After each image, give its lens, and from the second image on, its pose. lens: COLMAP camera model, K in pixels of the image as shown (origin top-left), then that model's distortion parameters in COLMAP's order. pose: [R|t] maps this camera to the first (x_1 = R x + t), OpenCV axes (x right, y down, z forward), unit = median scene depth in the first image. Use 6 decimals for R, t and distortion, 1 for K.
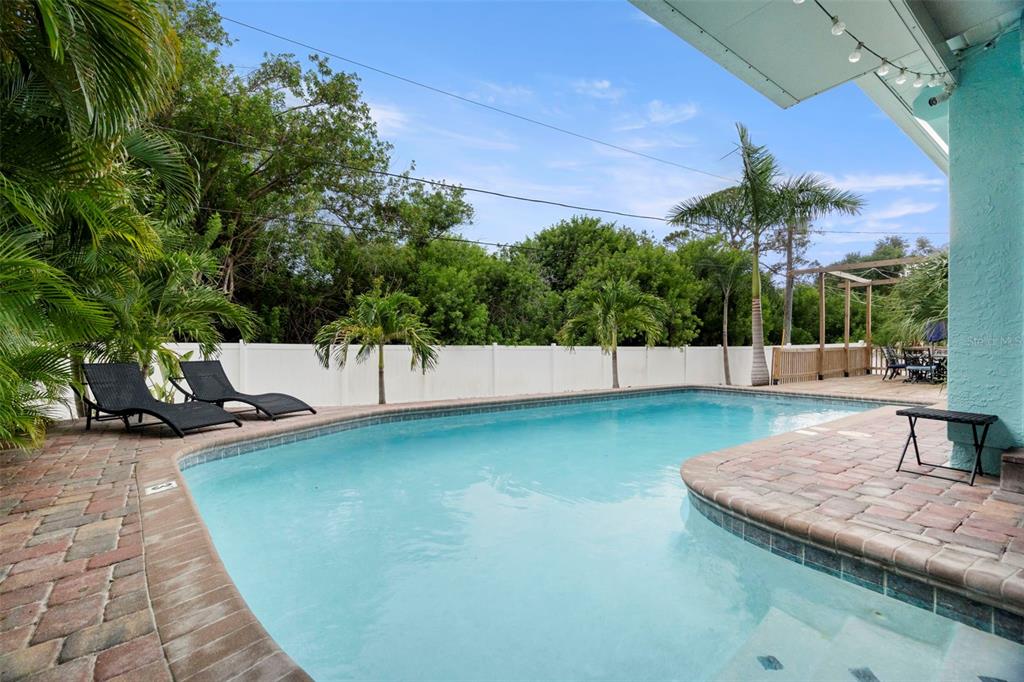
lens RADIAL K [[463.1, 0, 510.6], [0, 463.1, 346.9], [0, 0, 1]] dist [-0.000162, -0.001337]
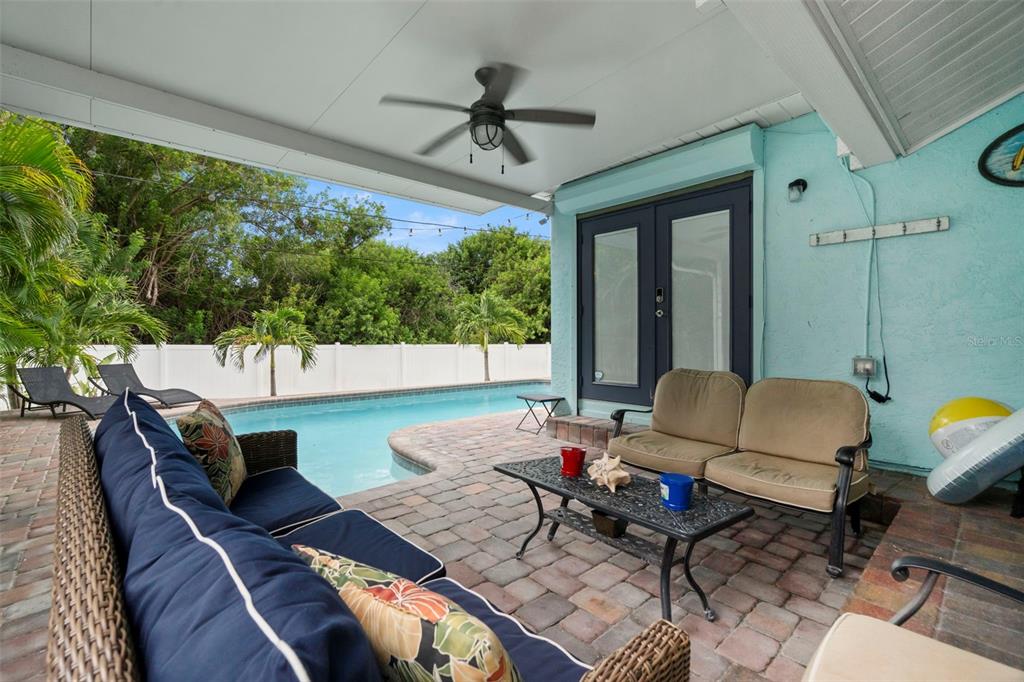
lens RADIAL K [[463.1, 0, 517.4], [0, 463.1, 335.7], [0, 0, 1]] dist [-0.000162, -0.001337]
pose [[0.995230, -0.001165, 0.097550, 0.184622], [0.001838, 0.999975, -0.006804, -0.022092], [-0.097539, 0.006951, 0.995207, -0.227315]]
